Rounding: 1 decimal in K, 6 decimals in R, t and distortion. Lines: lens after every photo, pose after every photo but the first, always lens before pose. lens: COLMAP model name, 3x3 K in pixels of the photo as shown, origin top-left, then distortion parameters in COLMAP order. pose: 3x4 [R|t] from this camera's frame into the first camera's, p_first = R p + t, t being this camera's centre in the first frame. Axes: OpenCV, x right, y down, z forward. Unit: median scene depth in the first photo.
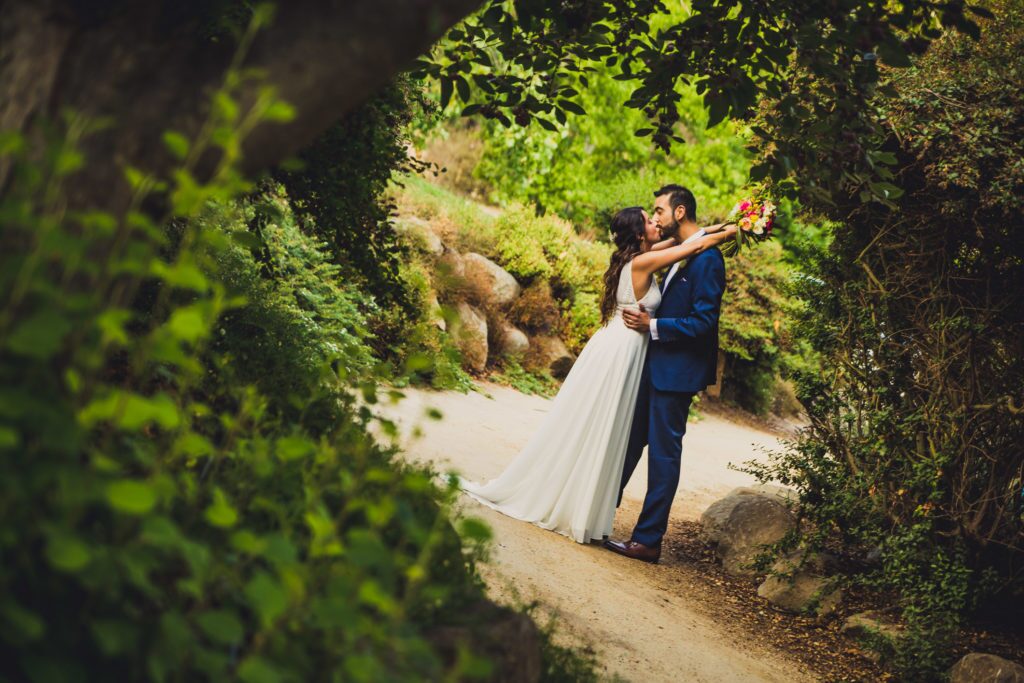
lens RADIAL K [[1531.9, 0, 469.8], [0, 1531.9, 340.9], [0, 0, 1]] dist [0.023755, 0.059852]
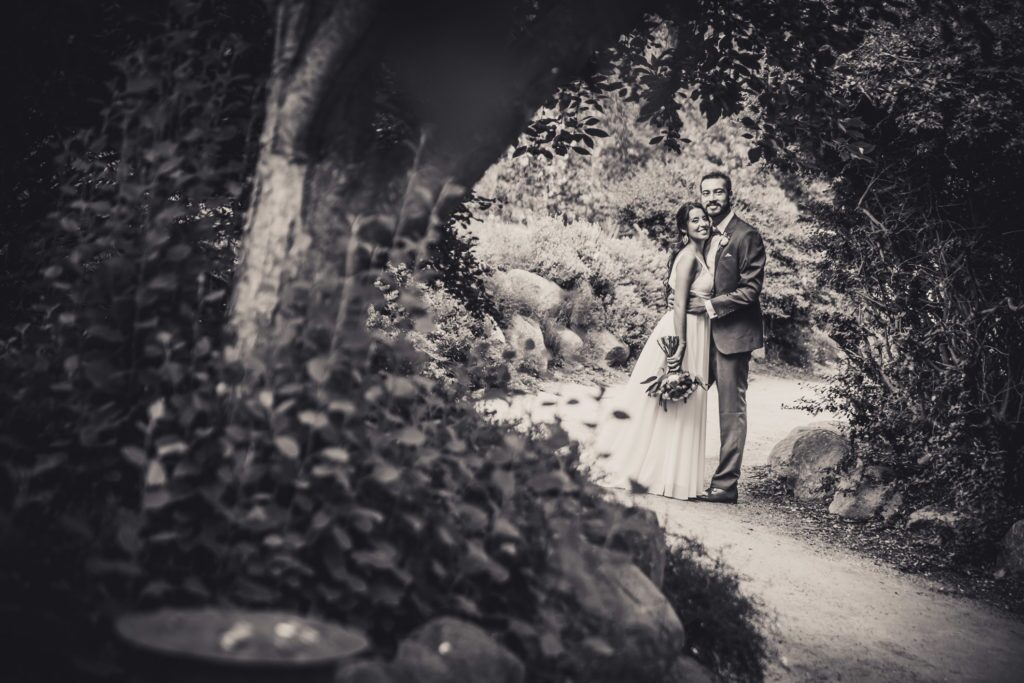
lens RADIAL K [[1531.9, 0, 469.8], [0, 1531.9, 340.9], [0, 0, 1]] dist [0.023755, 0.059852]
pose [[0.980999, -0.192534, -0.023912, -0.023107], [0.192141, 0.981207, -0.017755, 0.009802], [0.026882, 0.012824, 0.999556, -0.152013]]
